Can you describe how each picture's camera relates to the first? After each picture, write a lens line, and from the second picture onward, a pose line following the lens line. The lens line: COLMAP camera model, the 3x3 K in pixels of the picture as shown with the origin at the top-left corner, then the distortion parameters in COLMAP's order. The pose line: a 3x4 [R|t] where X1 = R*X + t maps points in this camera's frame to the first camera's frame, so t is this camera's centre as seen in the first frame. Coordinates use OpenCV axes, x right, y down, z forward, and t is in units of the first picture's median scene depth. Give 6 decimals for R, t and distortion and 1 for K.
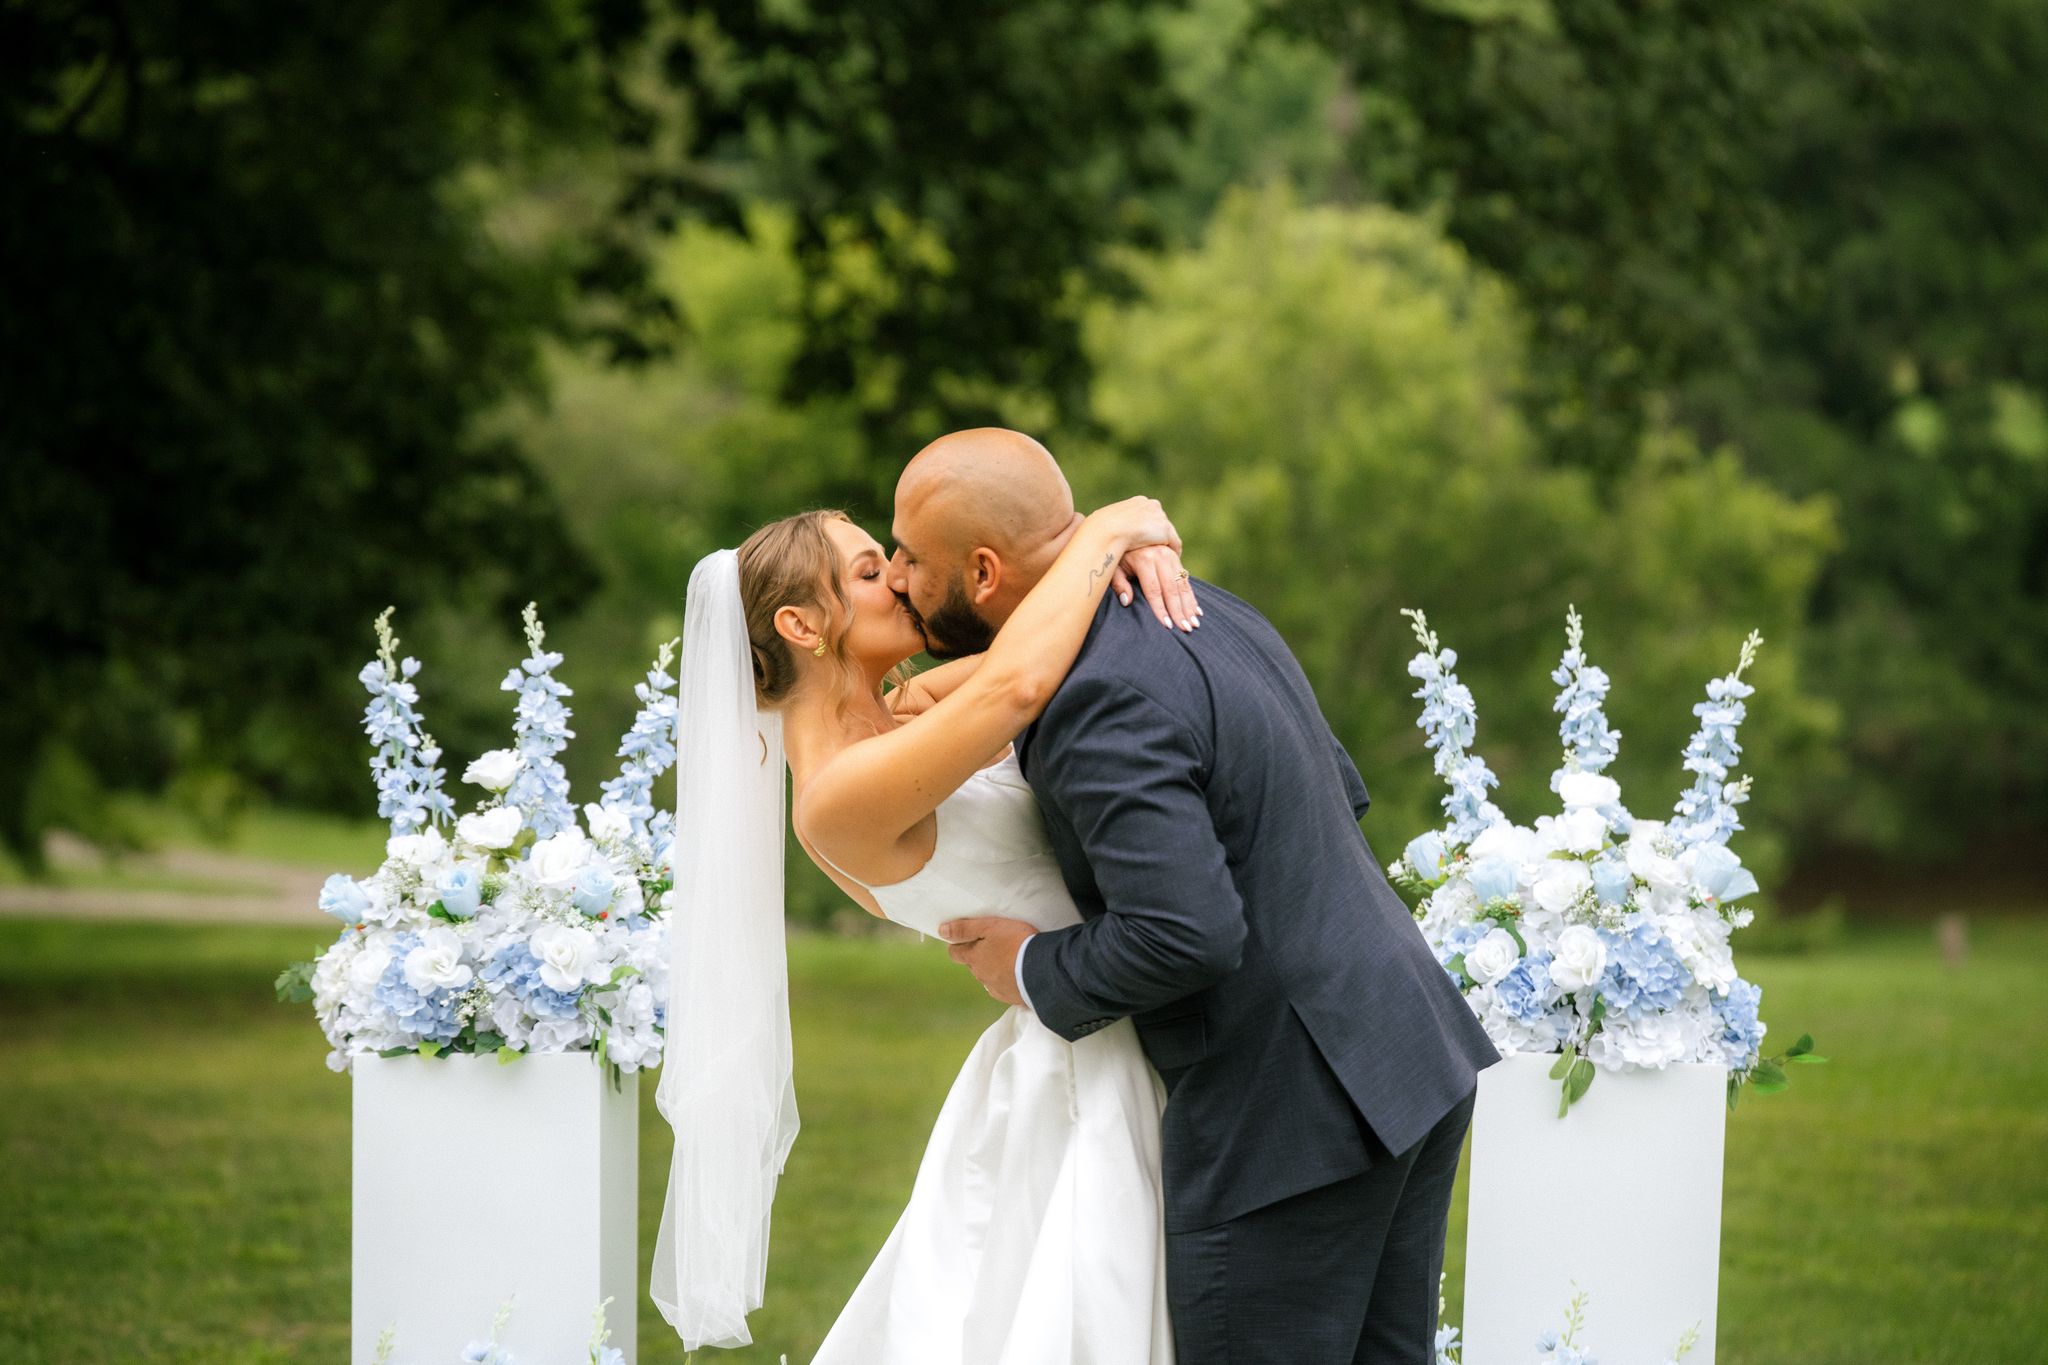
lens RADIAL K [[6647.5, 0, 1032.5], [0, 6647.5, 600.4], [0, 0, 1]] dist [0.636723, -4.198202]
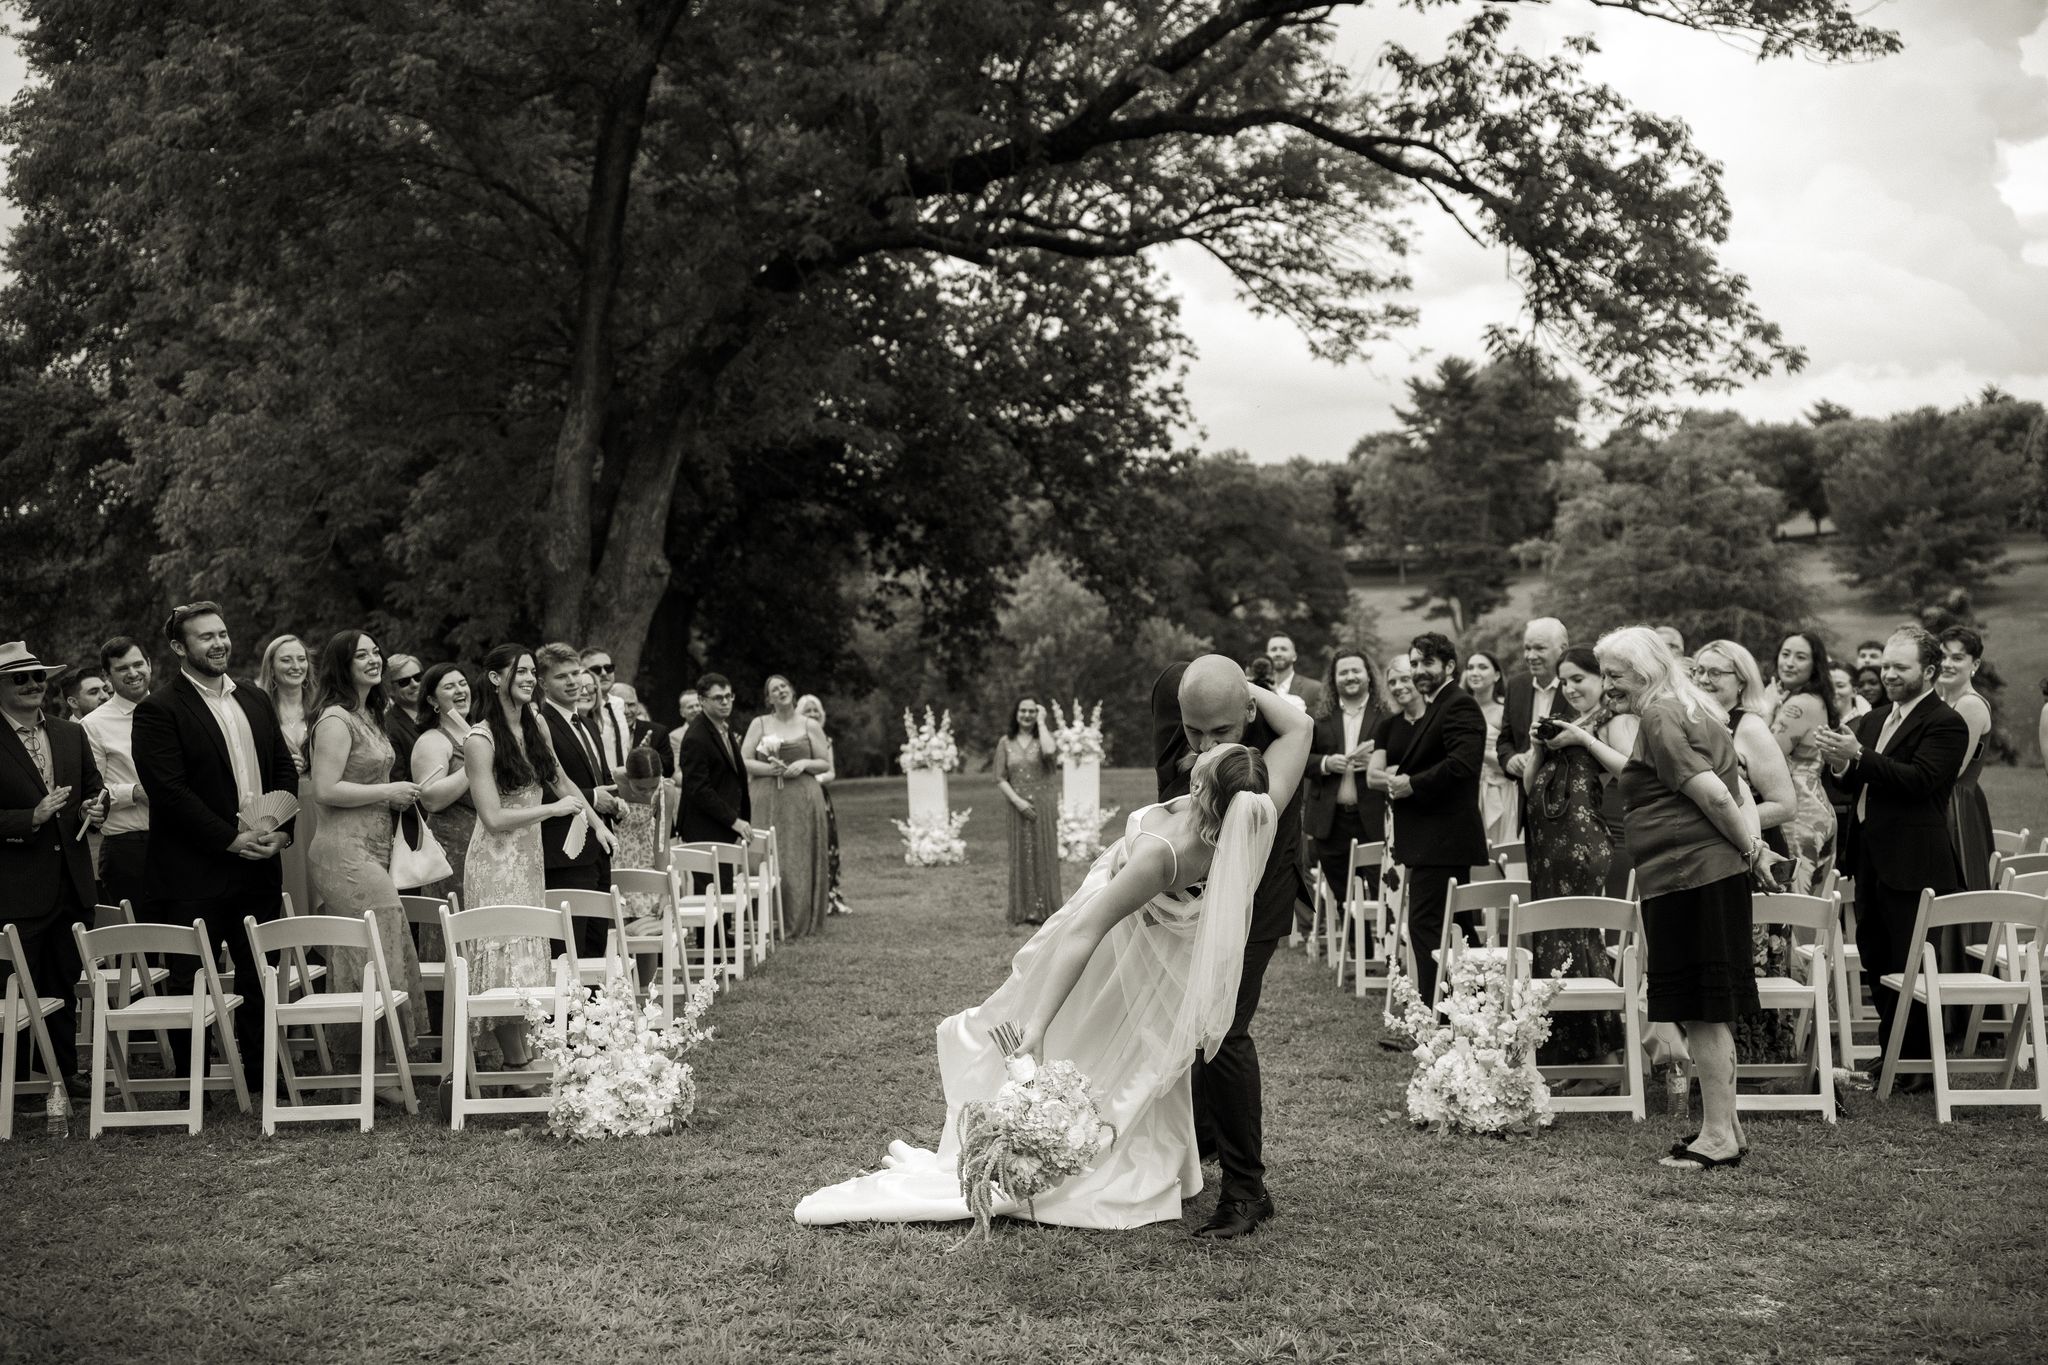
lens RADIAL K [[2118.7, 0, 1024.0], [0, 2118.7, 682.5], [0, 0, 1]] dist [-0.008567, 0.031779]
pose [[0.998487, -0.050906, 0.020786, -0.018465], [0.050803, 0.998694, 0.005448, -0.030038], [-0.021037, -0.004384, 0.999769, -1.221772]]
